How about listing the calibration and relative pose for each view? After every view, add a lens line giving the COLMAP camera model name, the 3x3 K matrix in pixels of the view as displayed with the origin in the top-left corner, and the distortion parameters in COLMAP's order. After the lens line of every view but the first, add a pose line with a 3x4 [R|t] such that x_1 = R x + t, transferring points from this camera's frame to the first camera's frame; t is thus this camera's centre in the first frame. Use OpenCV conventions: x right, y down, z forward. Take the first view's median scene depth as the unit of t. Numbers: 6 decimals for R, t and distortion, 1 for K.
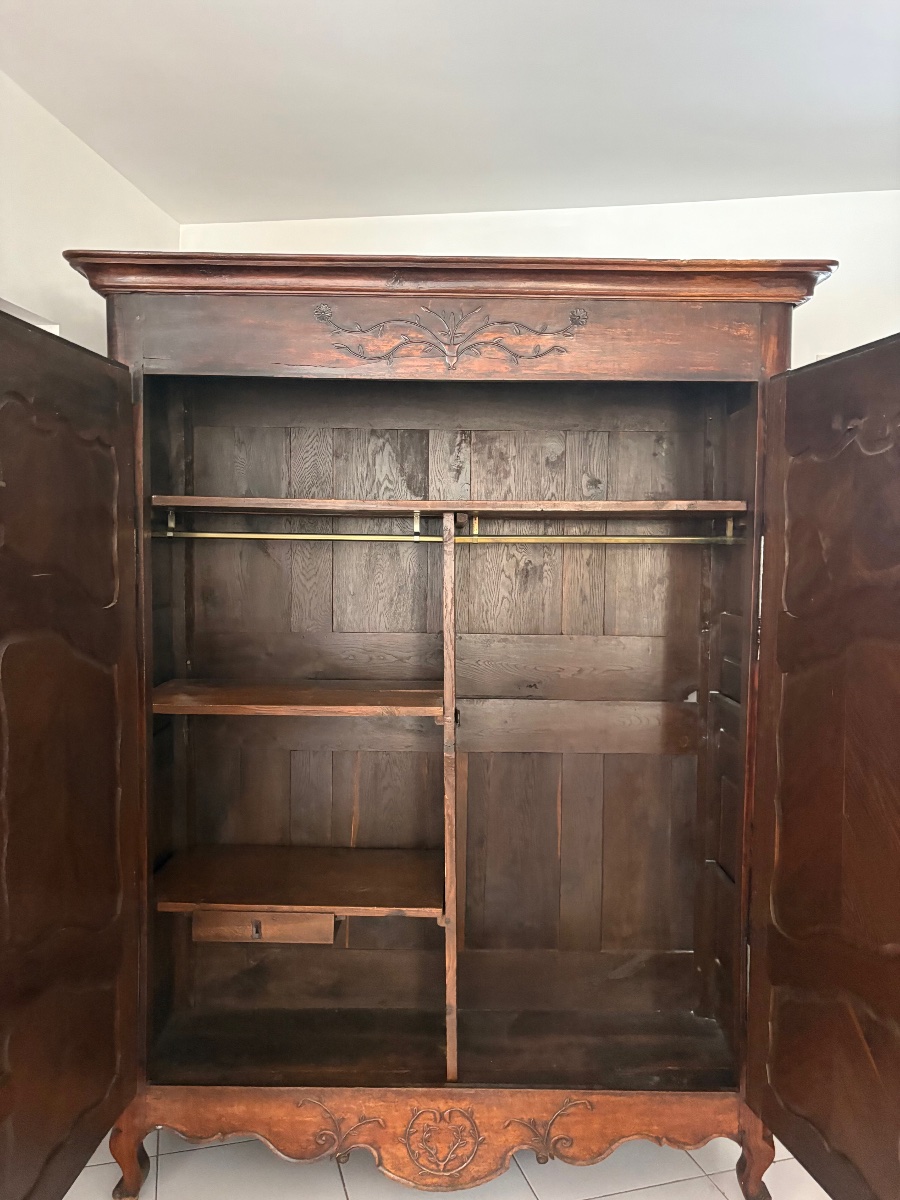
lens RADIAL K [[897.2, 0, 447.1], [0, 897.2, 596.7], [0, 0, 1]] dist [0.037525, -0.042595]
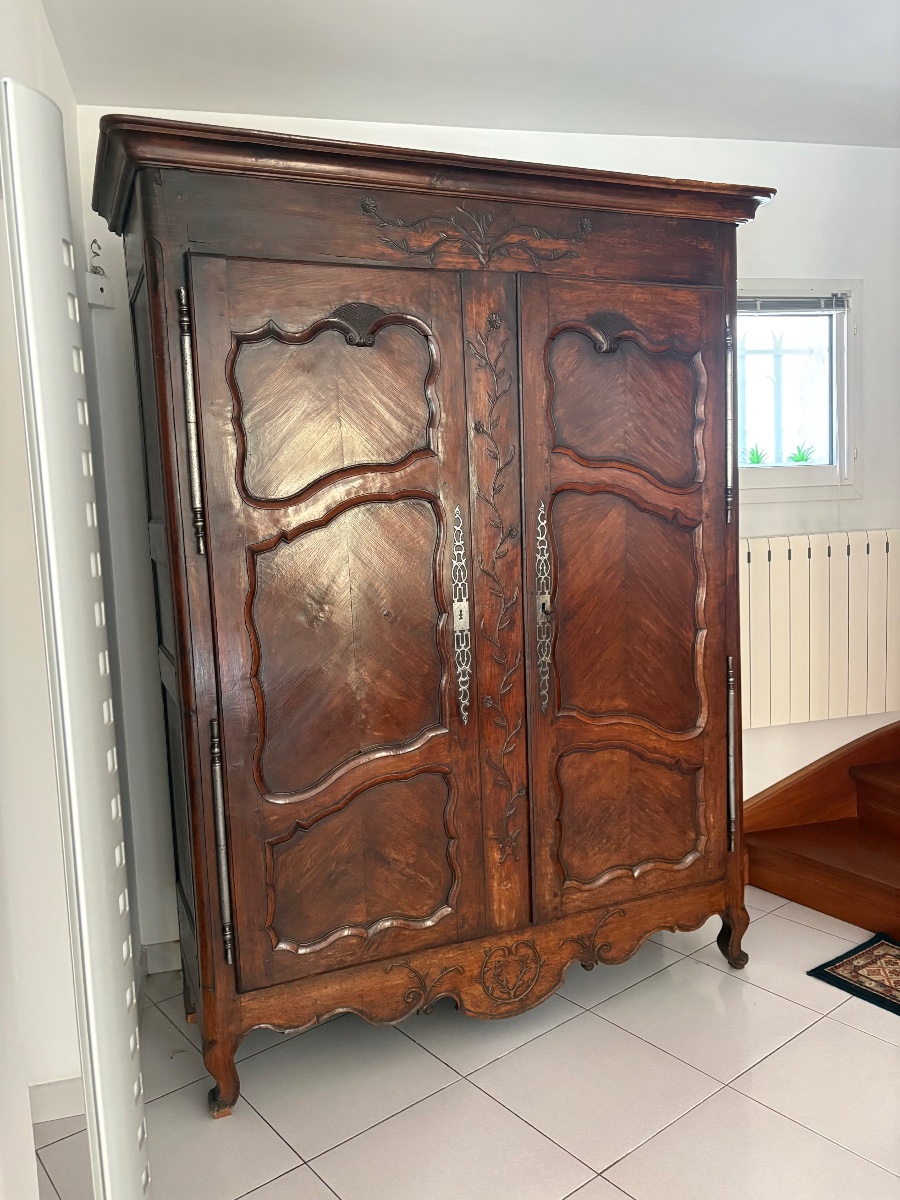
lens RADIAL K [[897.2, 0, 446.8], [0, 897.2, 595.8], [0, 0, 1]] dist [0.037525, -0.042595]
pose [[0.927226, -0.088188, 0.363970, -0.444180], [0.069822, 0.995546, 0.063341, 0.062162], [-0.367935, -0.033319, 0.929254, 0.007692]]
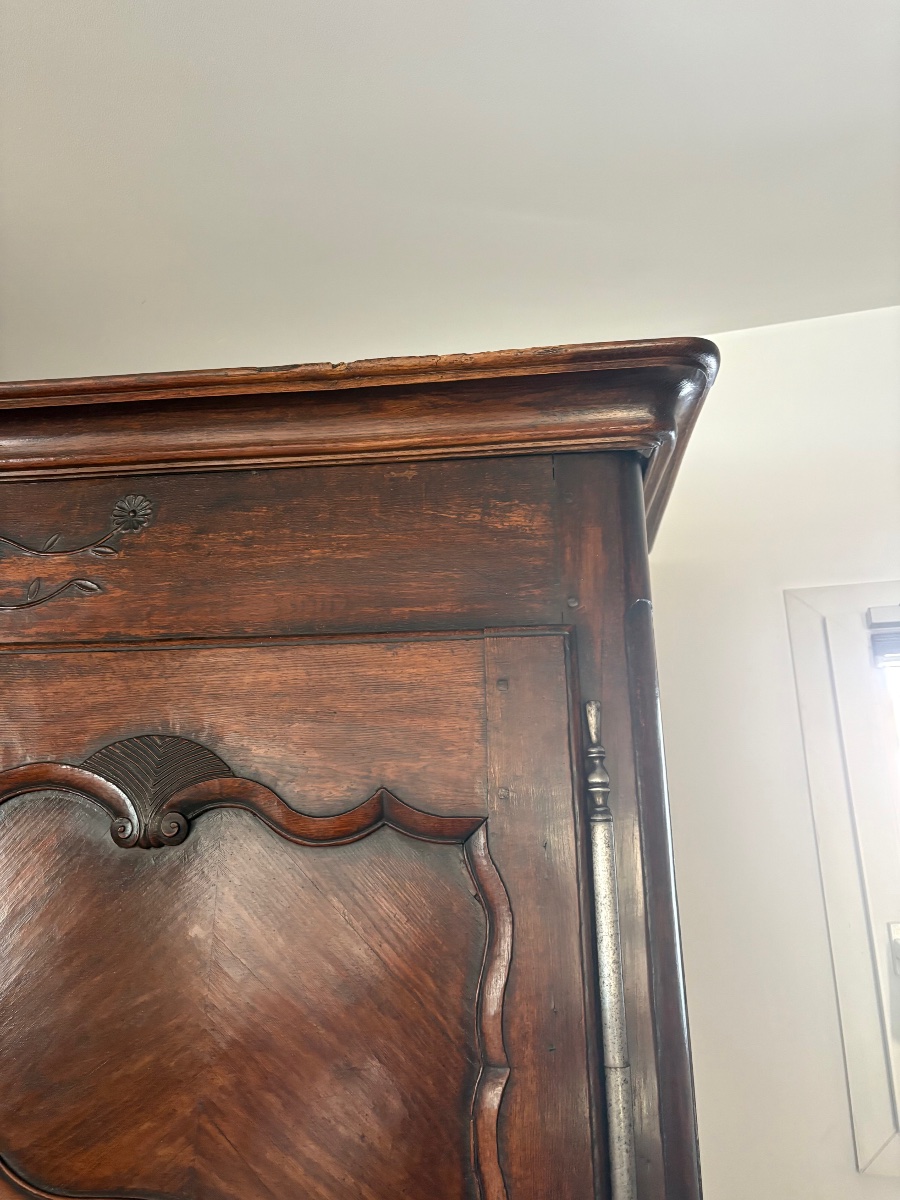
lens RADIAL K [[897.2, 0, 452.0], [0, 897.2, 598.0], [0, 0, 1]] dist [0.037525, -0.042595]
pose [[0.995308, -0.056643, -0.078440, 0.316465], [0.028834, 0.947532, -0.318357, -0.124210], [0.092357, 0.314602, 0.944720, 0.594756]]
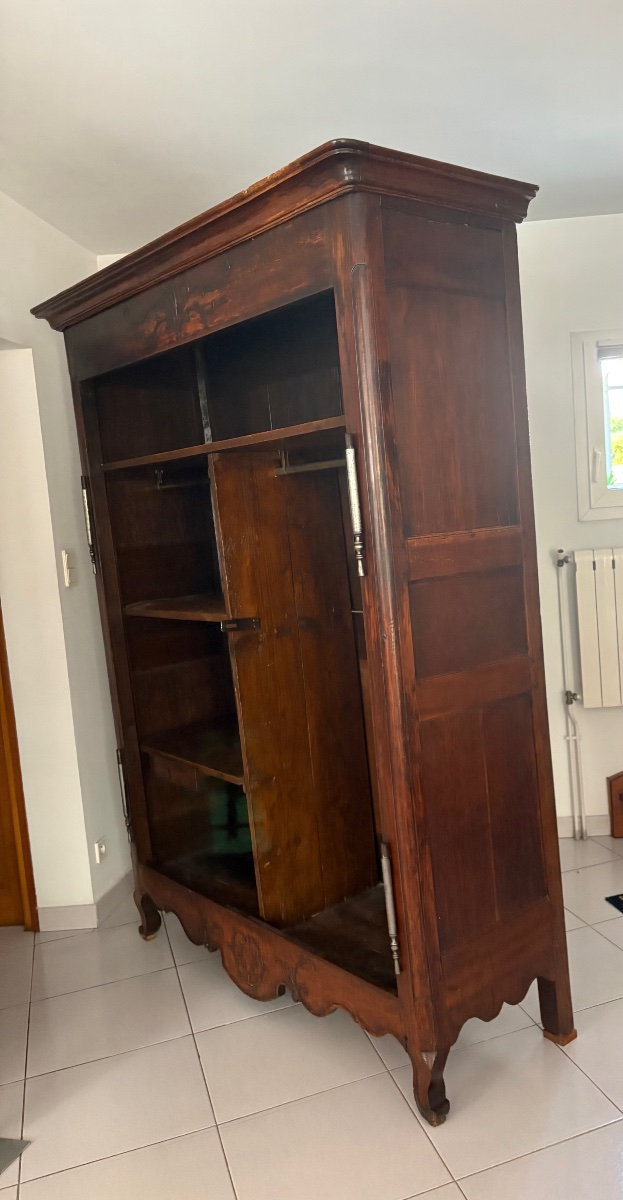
lens RADIAL K [[903.4, 0, 457.3], [0, 903.4, 606.0], [0, 0, 1]] dist [0.002928, -0.002981]
pose [[0.695643, 0.017474, -0.718175, 1.094840], [0.054187, 0.995580, 0.076710, 0.032128], [0.716341, -0.092278, 0.691622, 0.383019]]
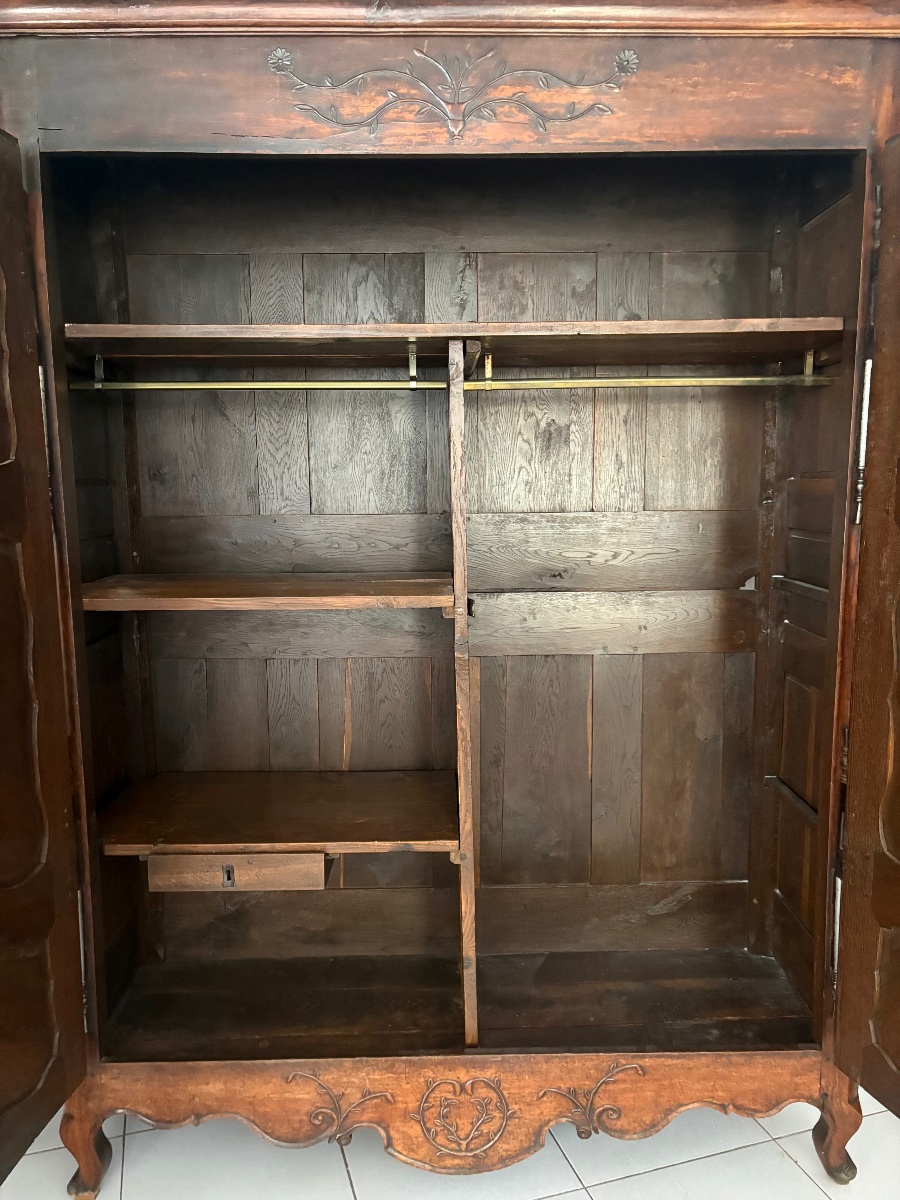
lens RADIAL K [[897.2, 0, 446.0], [0, 897.2, 600.4], [0, 0, 1]] dist [0.037525, -0.042595]
pose [[0.999667, -0.022823, 0.012066, -0.020708], [0.021687, 0.995961, 0.087134, 0.059119], [-0.014006, -0.086843, 0.996124, 0.216998]]
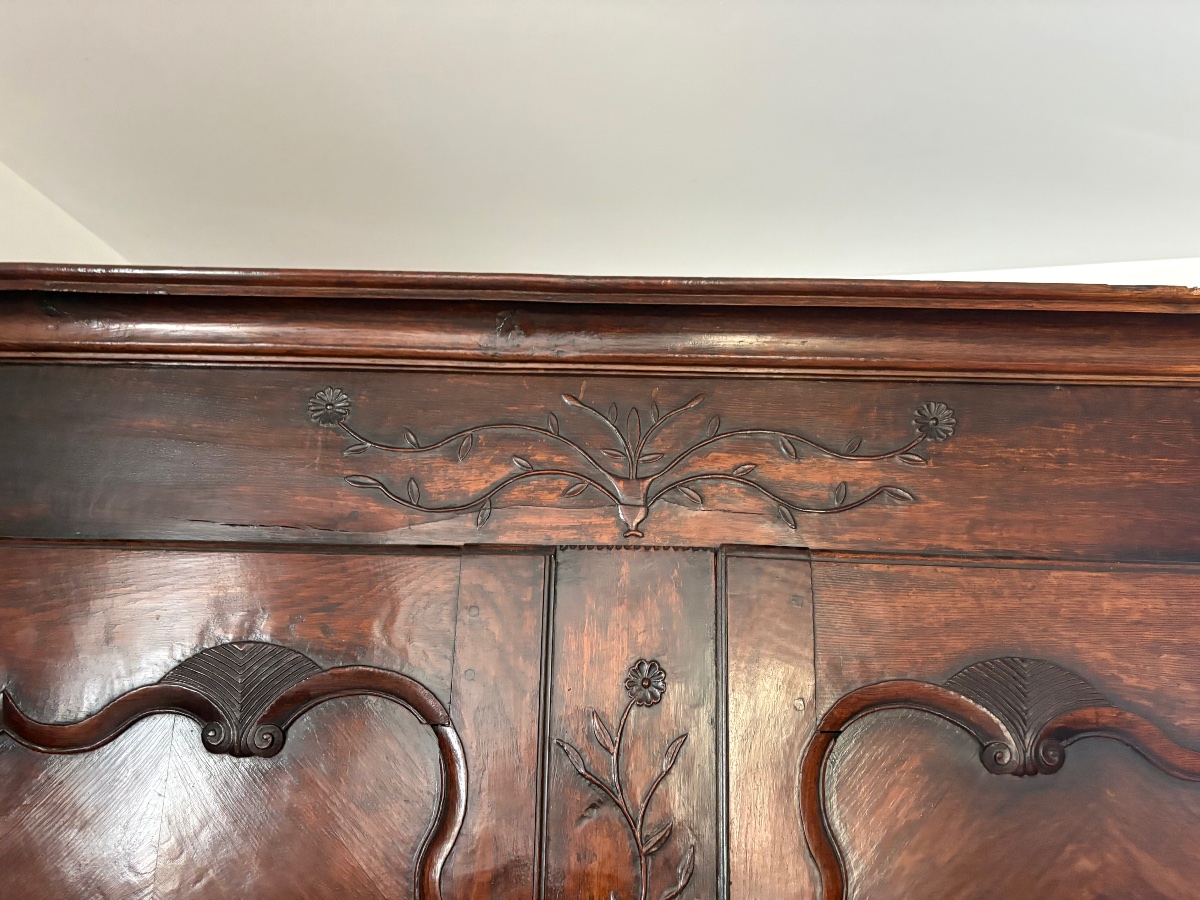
lens RADIAL K [[897.2, 0, 599.0], [0, 897.2, 459.7], [0, 0, 1]] dist [0.037525, -0.042595]
pose [[0.999885, 0.007785, -0.012999, -0.005297], [-0.011508, 0.948247, -0.317324, -0.151245], [0.009856, 0.317437, 0.948228, 0.581971]]
